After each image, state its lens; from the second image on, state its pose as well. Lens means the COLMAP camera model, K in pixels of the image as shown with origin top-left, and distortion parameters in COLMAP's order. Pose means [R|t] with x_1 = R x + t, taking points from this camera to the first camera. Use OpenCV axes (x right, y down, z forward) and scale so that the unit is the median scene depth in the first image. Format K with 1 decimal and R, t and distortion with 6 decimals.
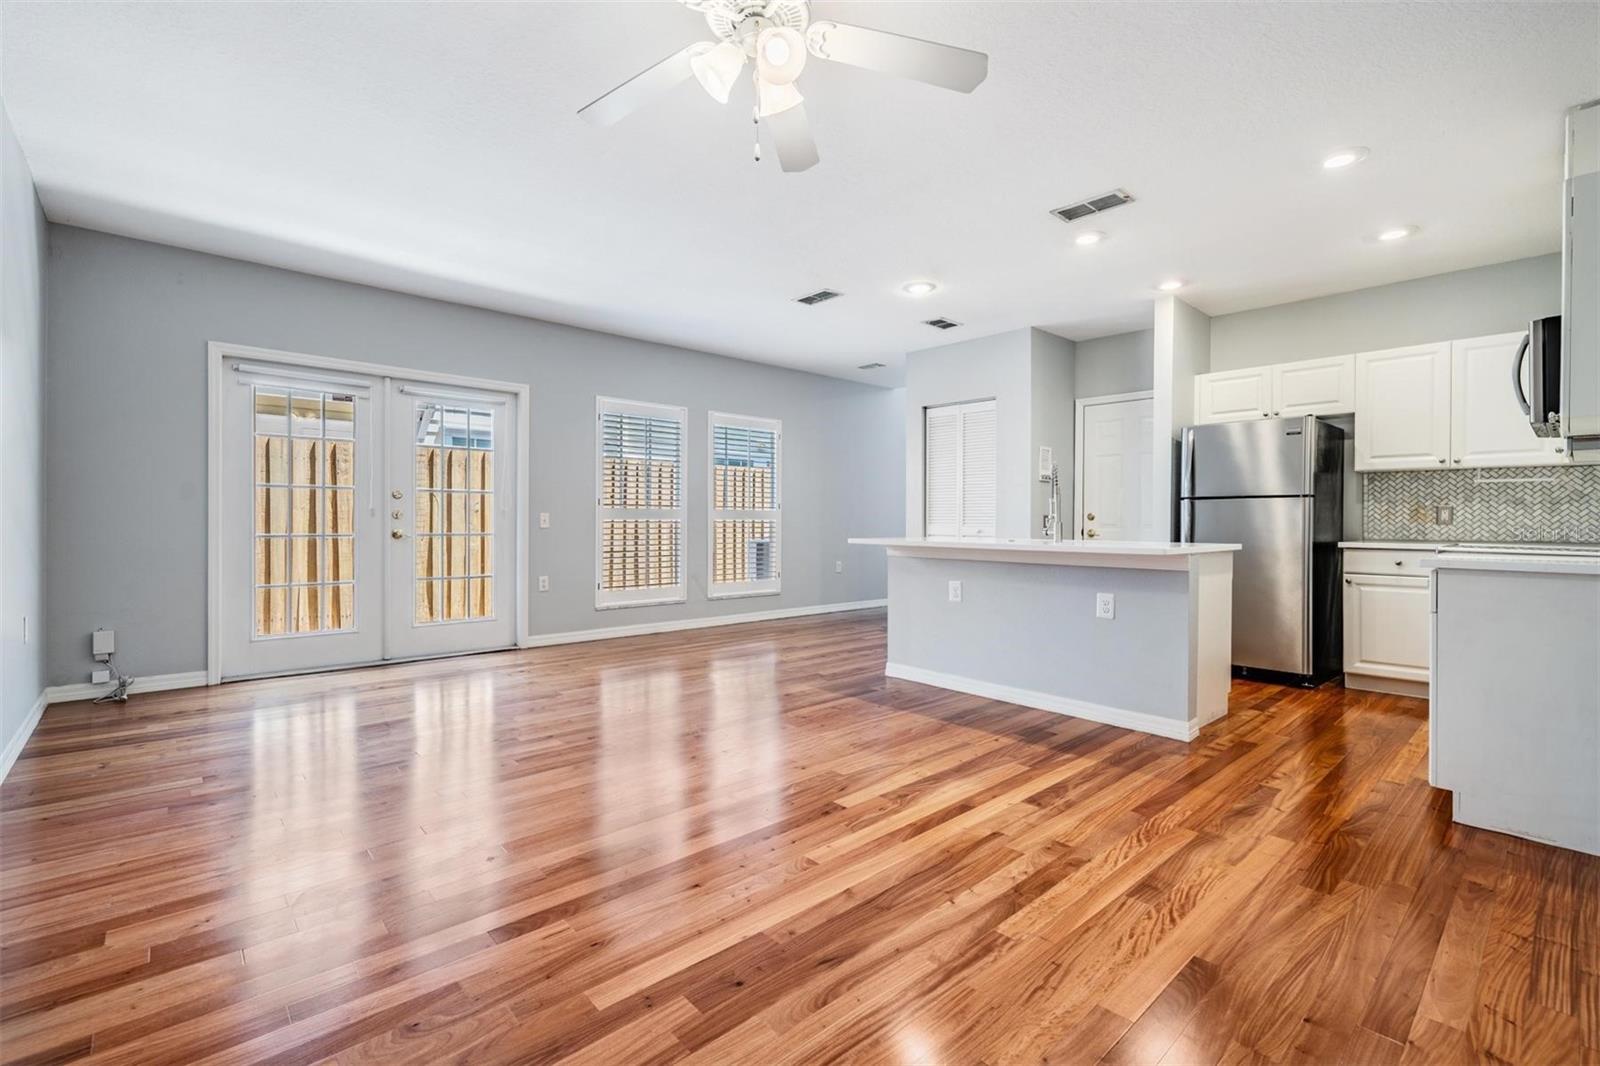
lens RADIAL K [[705.0, 0, 796.1], [0, 705.0, 524.0], [0, 0, 1]] dist [0.000961, -0.000220]
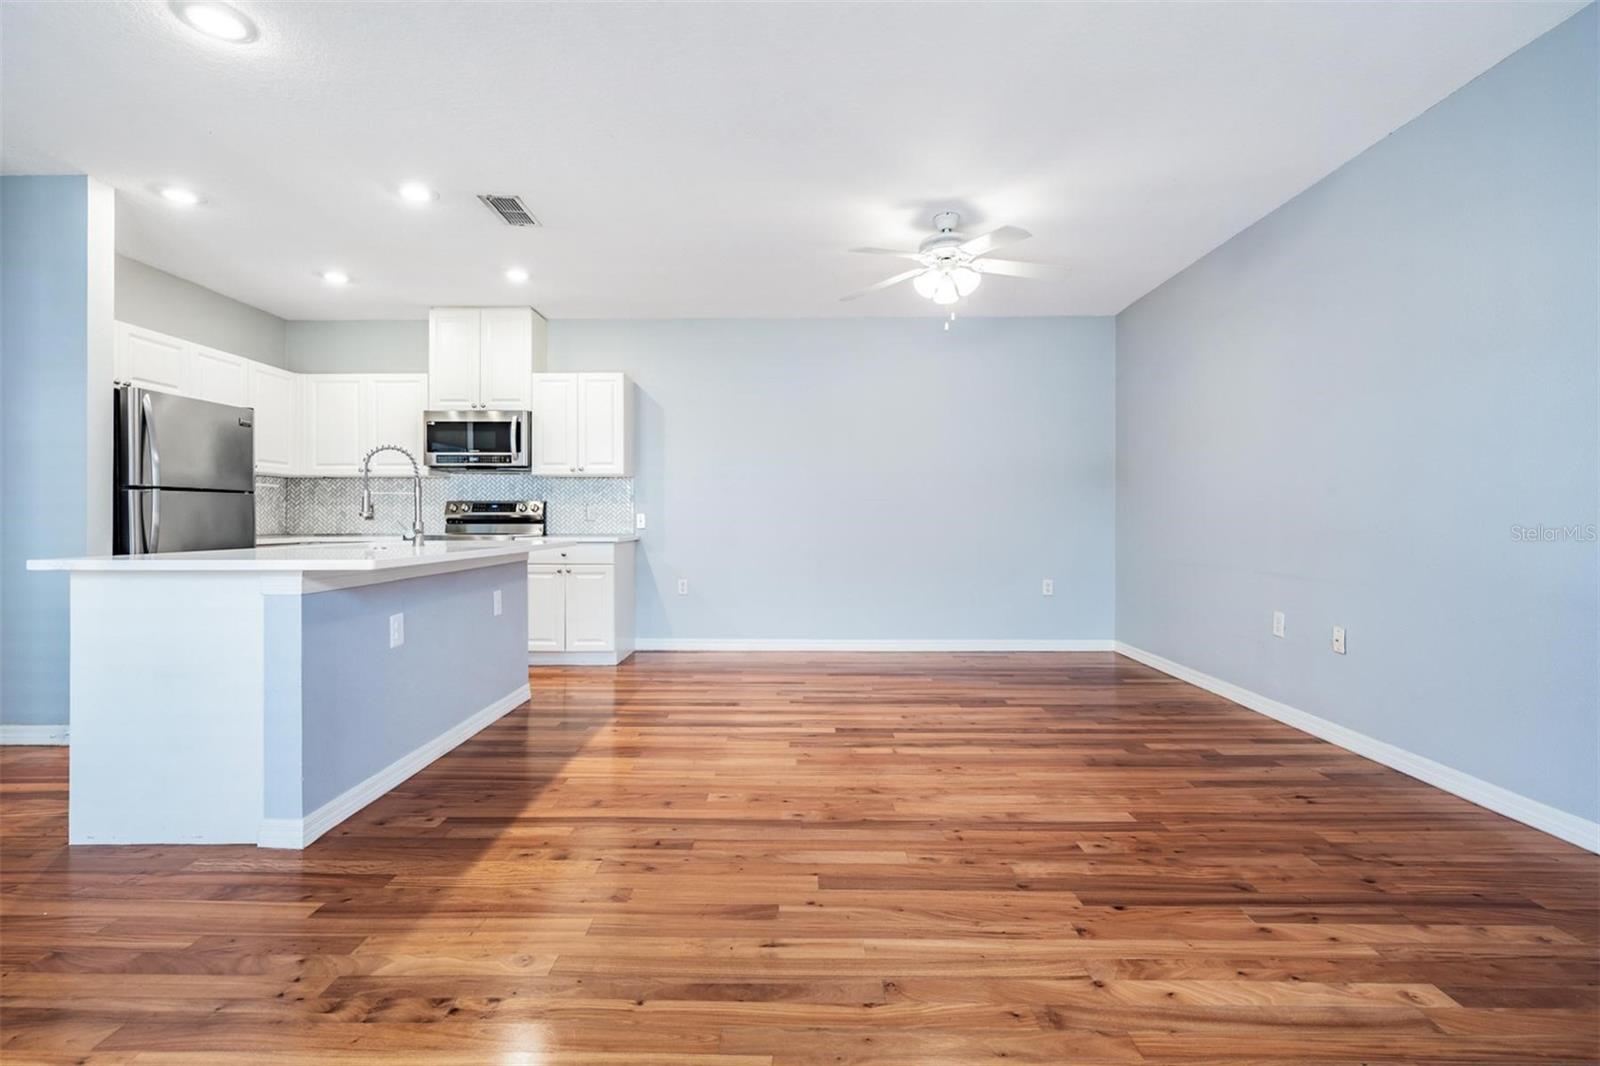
lens RADIAL K [[704.2, 0, 795.1], [0, 704.2, 516.3], [0, 0, 1]] dist [0.000942, -0.000059]
pose [[-0.738532, -0.001270, 0.674217, -0.429151], [0.000869, 0.999996, 0.002836, -0.008802], [-0.674218, 0.002680, -0.738528, 1.110617]]
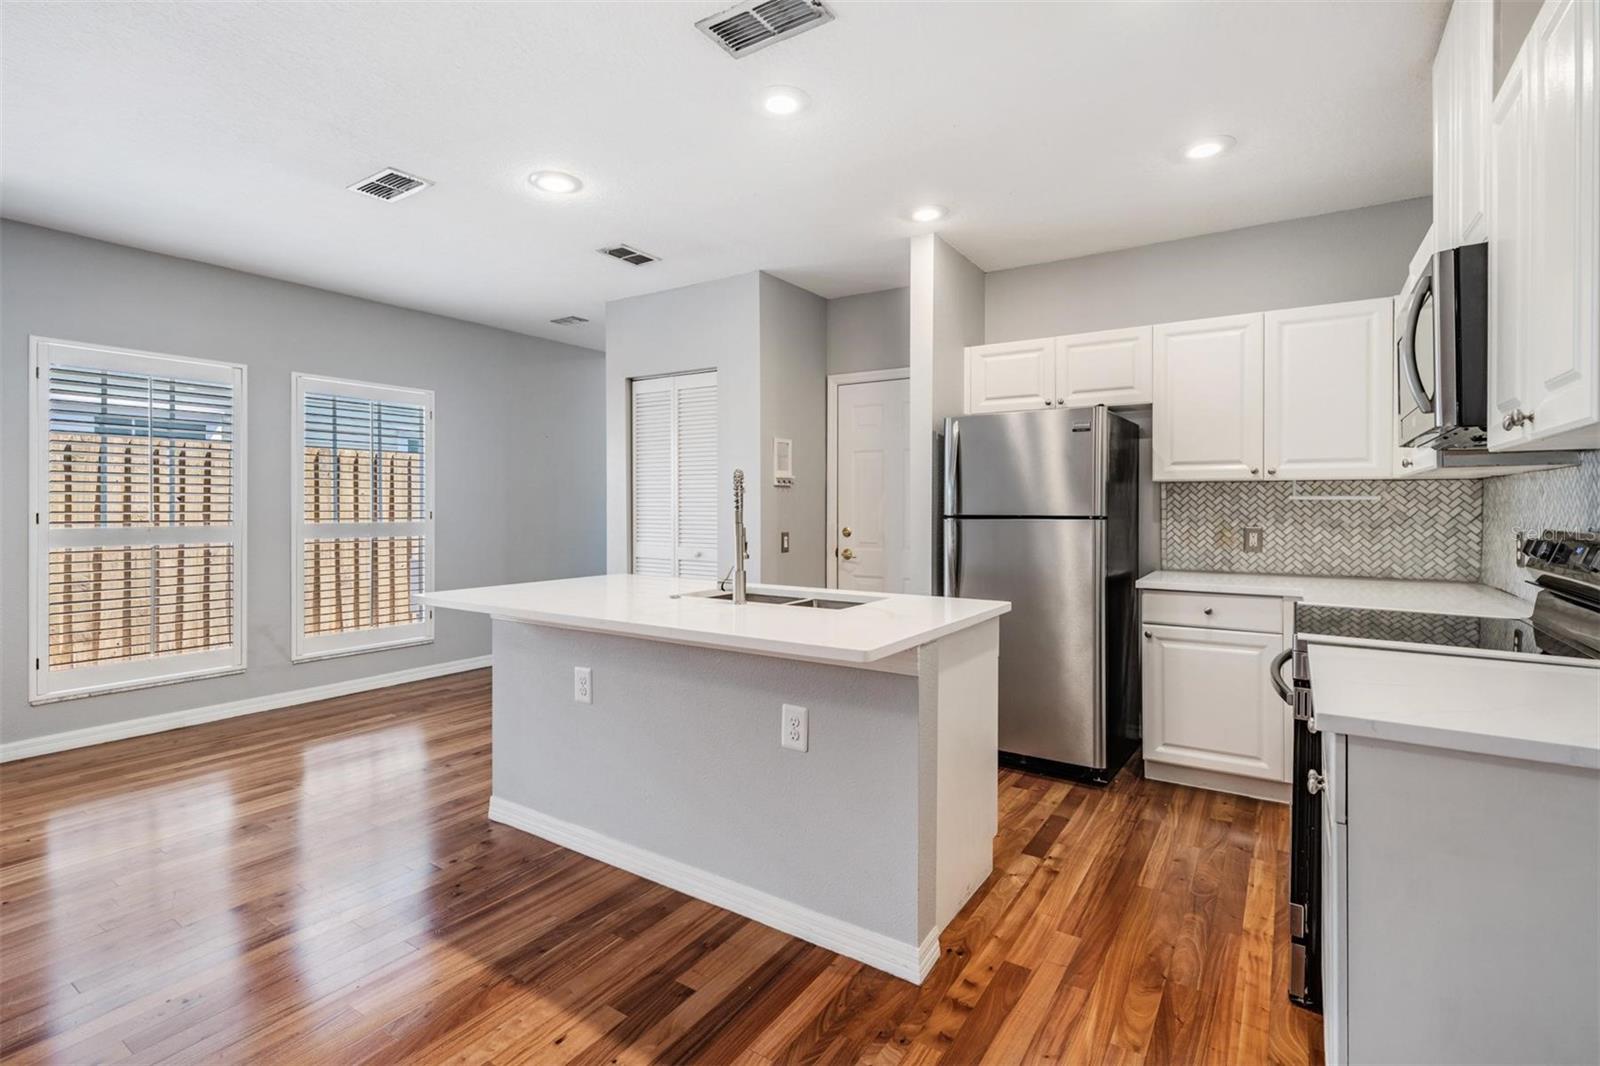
lens RADIAL K [[744.8, 0, 797.5], [0, 744.8, 508.7], [0, 0, 1]] dist [-0.000662, -0.000227]
pose [[0.968856, -0.004911, 0.247577, 0.222739], [0.005156, 0.999987, -0.000340, -0.046067], [-0.247572, 0.001606, 0.968868, 0.316323]]
